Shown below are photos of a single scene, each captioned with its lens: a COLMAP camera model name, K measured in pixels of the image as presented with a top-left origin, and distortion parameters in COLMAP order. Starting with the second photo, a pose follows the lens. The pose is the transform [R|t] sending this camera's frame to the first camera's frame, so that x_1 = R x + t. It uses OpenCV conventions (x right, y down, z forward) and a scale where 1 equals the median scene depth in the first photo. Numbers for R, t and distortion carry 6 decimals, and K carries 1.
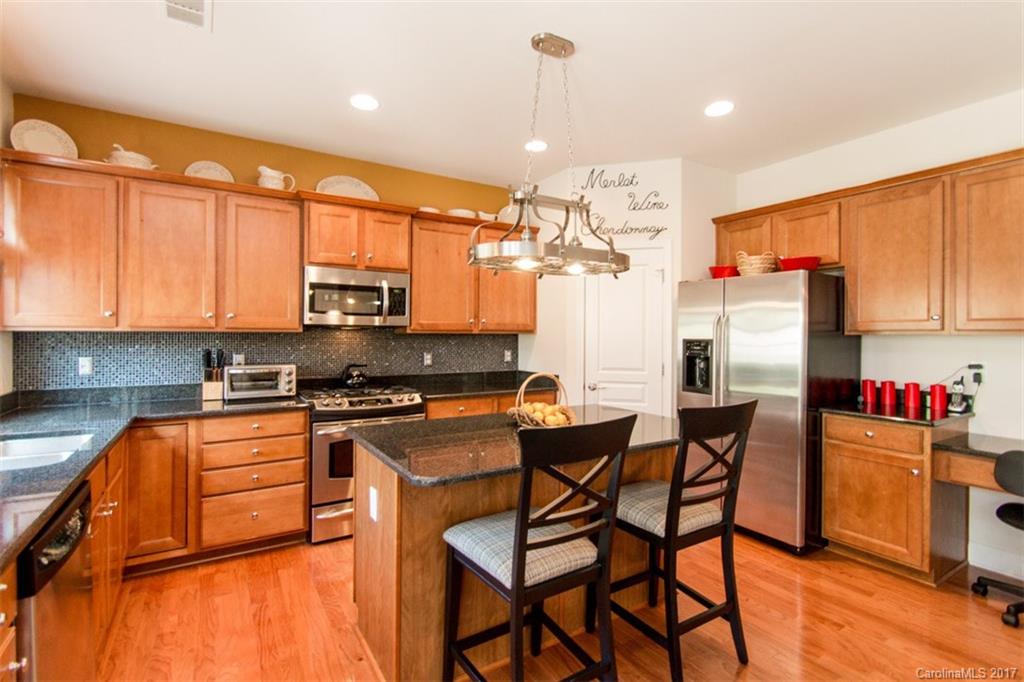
lens RADIAL K [[481.9, 0, 508.4], [0, 481.9, 333.9], [0, 0, 1]] dist [0.009054, -0.002288]
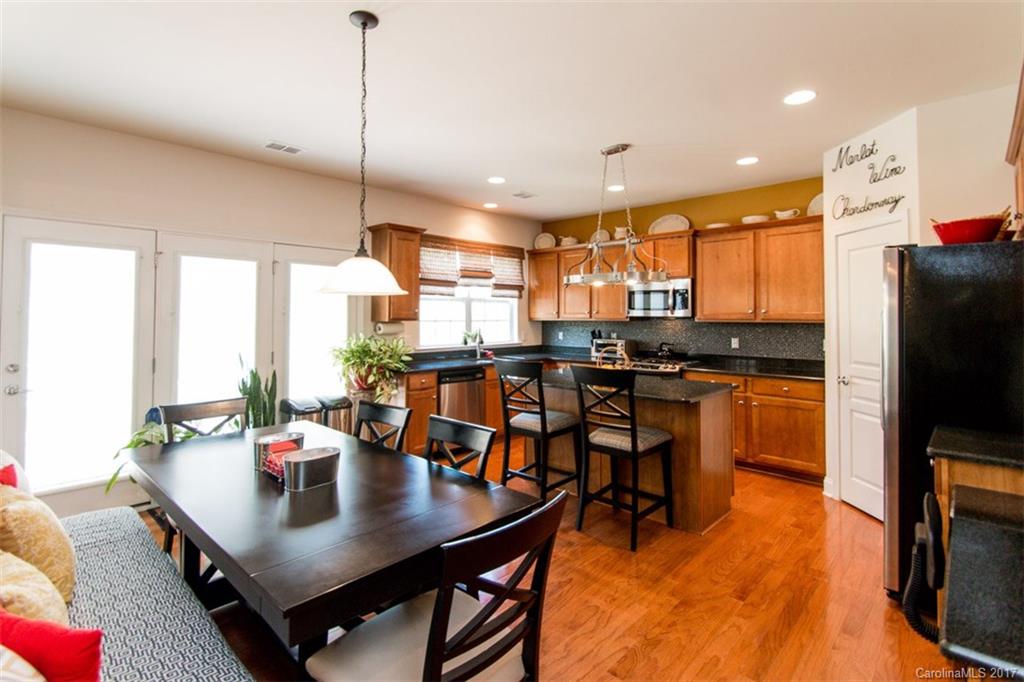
lens RADIAL K [[481.9, 0, 508.4], [0, 481.9, 310.4], [0, 0, 1]] dist [0.009054, -0.002288]
pose [[0.262851, -0.018968, -0.964650, 1.013418], [0.000650, 0.999810, -0.019483, -0.008704], [0.964836, 0.004494, 0.262813, 0.141182]]
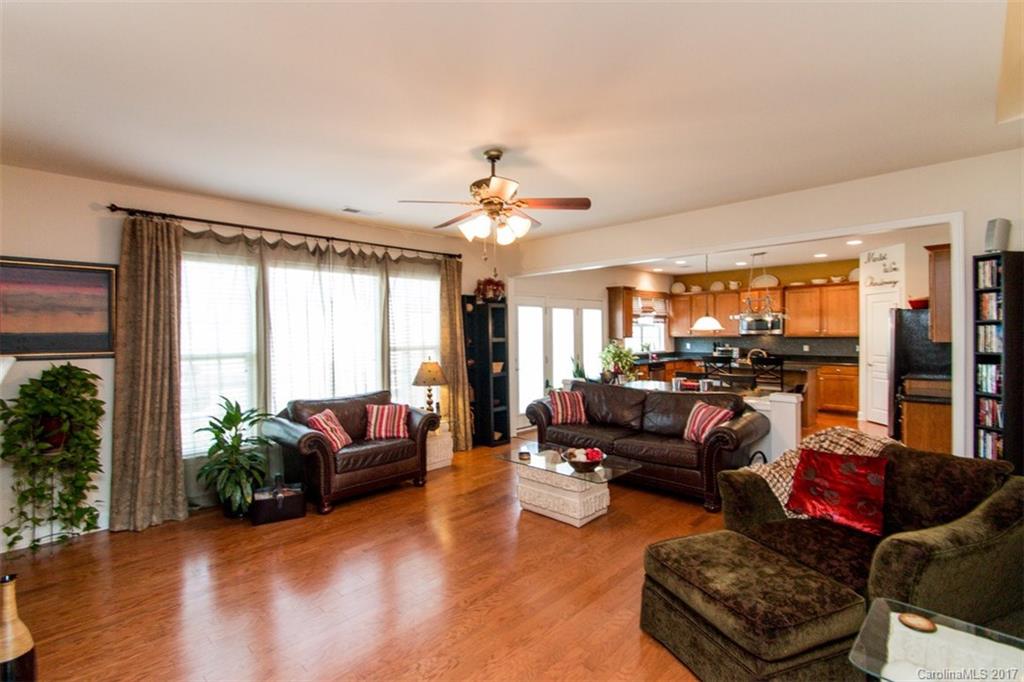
lens RADIAL K [[481.9, 0, 507.4], [0, 481.9, 340.5], [0, 0, 1]] dist [0.009054, -0.002288]
pose [[0.257700, 0.007611, -0.966195, 1.895087], [0.011443, 0.999875, 0.010928, -0.027423], [0.966157, -0.013873, 0.257581, -1.041802]]
